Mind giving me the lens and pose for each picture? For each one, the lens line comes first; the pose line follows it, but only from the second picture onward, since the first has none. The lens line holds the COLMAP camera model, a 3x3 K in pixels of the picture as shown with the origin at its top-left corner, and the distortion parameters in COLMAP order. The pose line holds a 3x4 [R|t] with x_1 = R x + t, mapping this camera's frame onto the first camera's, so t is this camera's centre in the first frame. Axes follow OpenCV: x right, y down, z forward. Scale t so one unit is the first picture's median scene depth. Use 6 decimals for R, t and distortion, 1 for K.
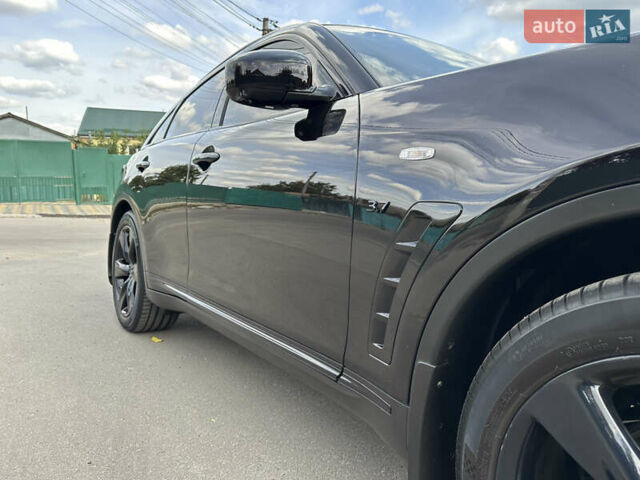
lens RADIAL K [[453.0, 0, 328.3], [0, 453.0, 239.6], [0, 0, 1]] dist [0.047918, -0.052036]
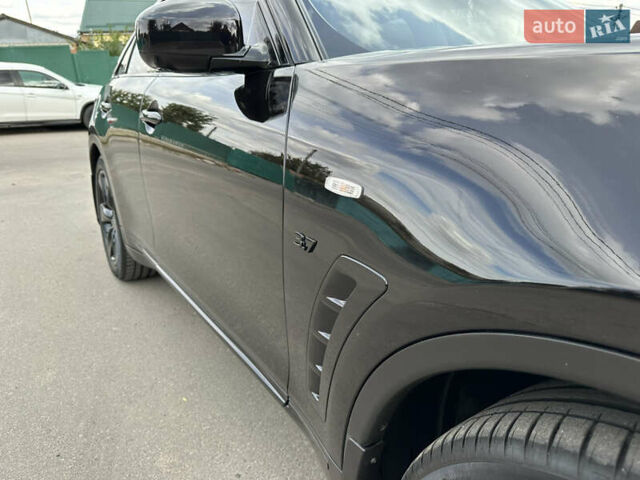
lens RADIAL K [[453.0, 0, 328.3], [0, 453.0, 239.6], [0, 0, 1]] dist [0.047918, -0.052036]
pose [[0.998135, -0.023895, -0.056174, 0.118818], [0.036127, 0.972981, 0.228040, -0.155326], [0.049207, -0.229644, 0.972030, 0.141484]]
